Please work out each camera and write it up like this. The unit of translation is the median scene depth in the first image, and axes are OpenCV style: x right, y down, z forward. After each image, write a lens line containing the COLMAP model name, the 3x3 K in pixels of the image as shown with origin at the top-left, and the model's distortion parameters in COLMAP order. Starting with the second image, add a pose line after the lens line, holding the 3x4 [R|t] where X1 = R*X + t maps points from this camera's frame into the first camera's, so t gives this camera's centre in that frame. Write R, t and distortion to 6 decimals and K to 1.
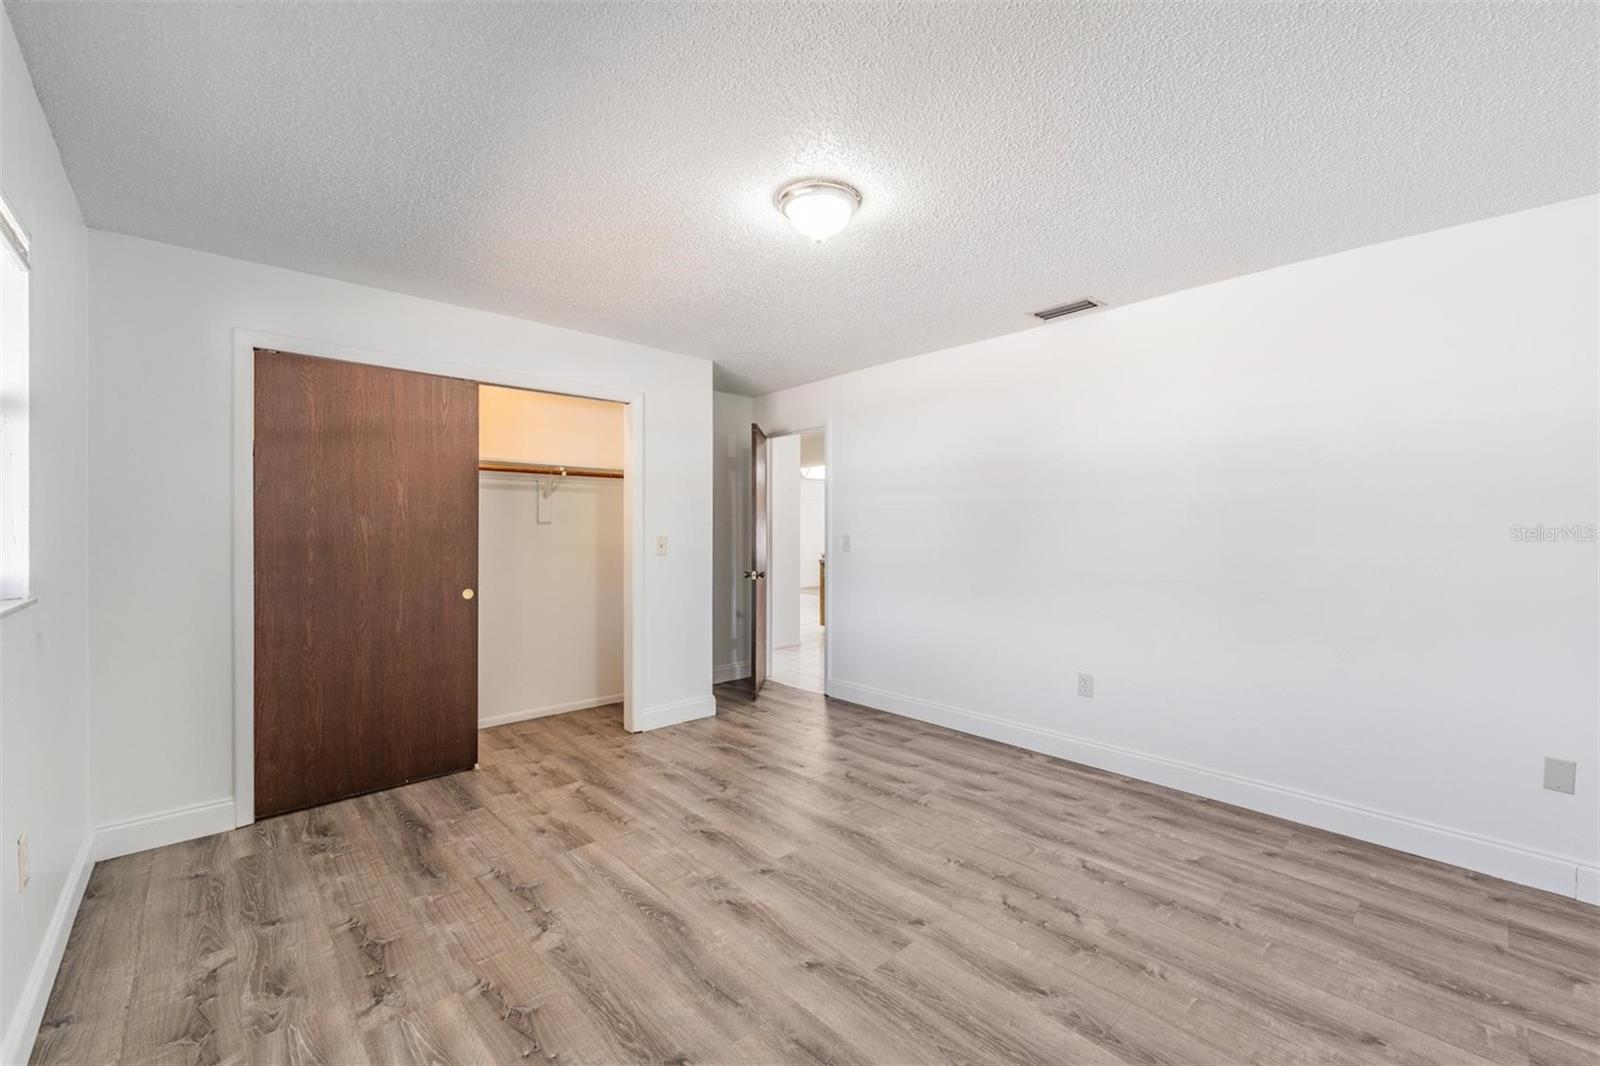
lens RADIAL K [[645.6, 0, 797.2], [0, 645.6, 541.7], [0, 0, 1]] dist [-0.001189, -0.000581]
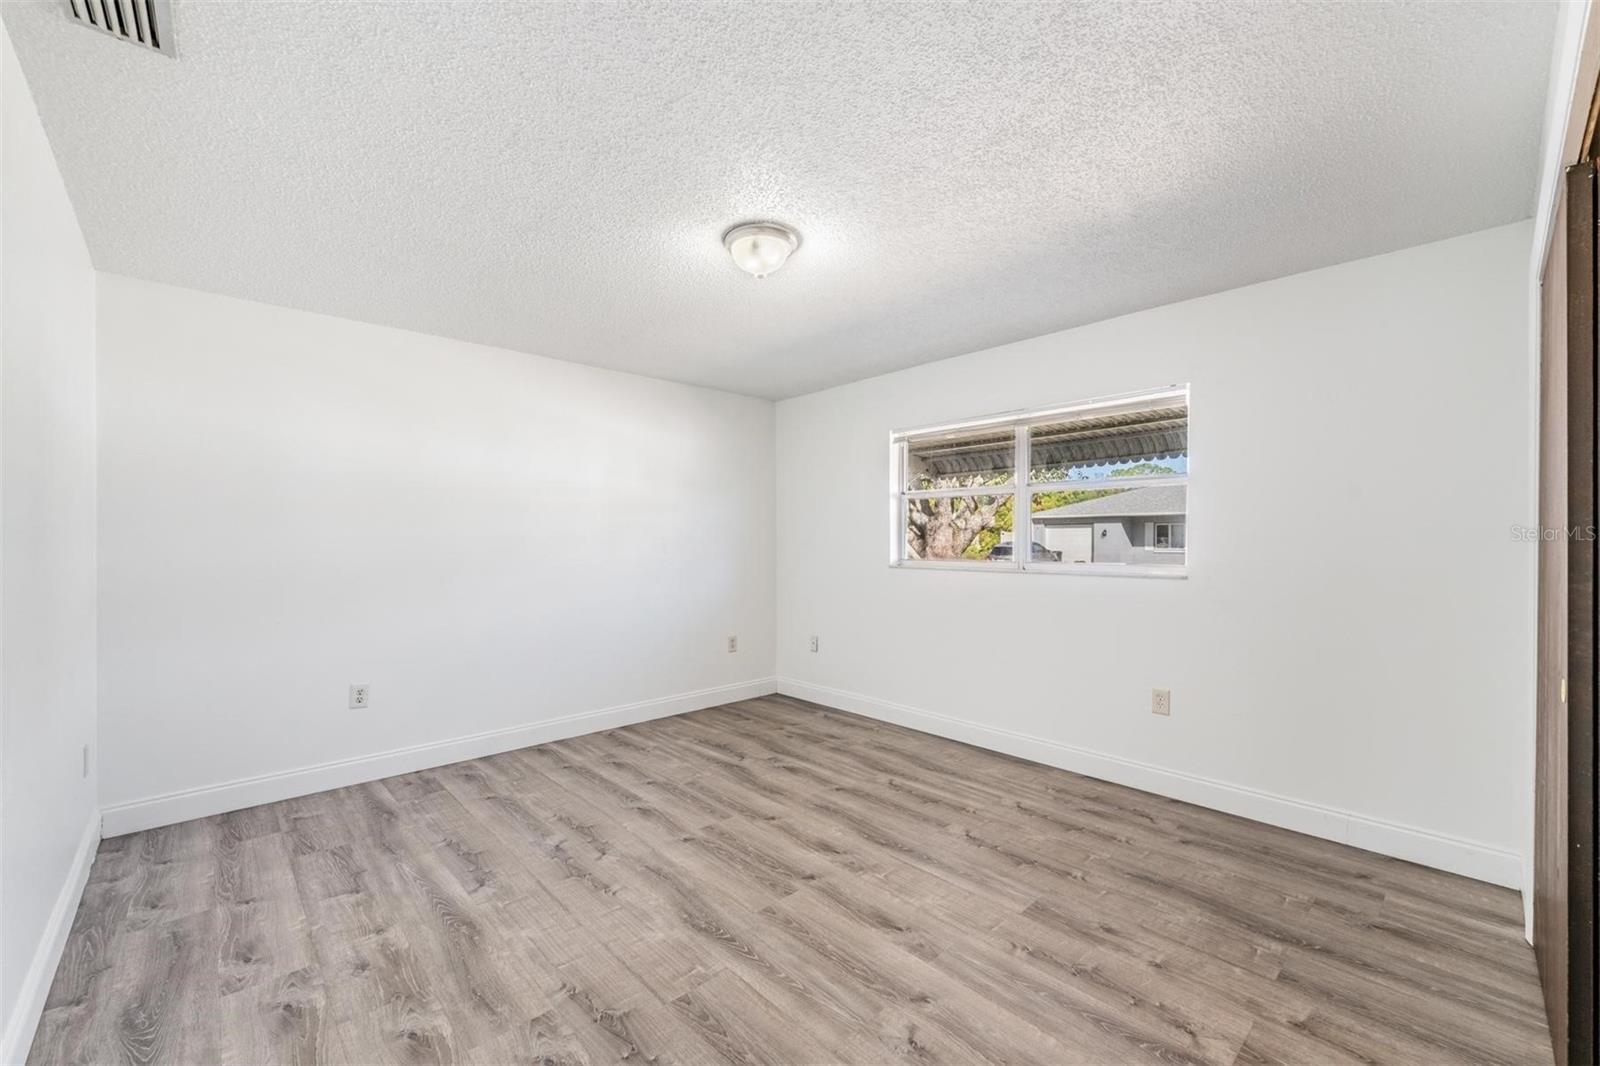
lens RADIAL K [[645.6, 0, 797.2], [0, 645.6, 541.7], [0, 0, 1]] dist [-0.001189, -0.000581]
pose [[-0.999982, -0.001770, -0.005748, -0.022471], [-0.001862, 0.999870, 0.015991, -0.029225], [0.005718, 0.016001, -0.999856, 2.038012]]
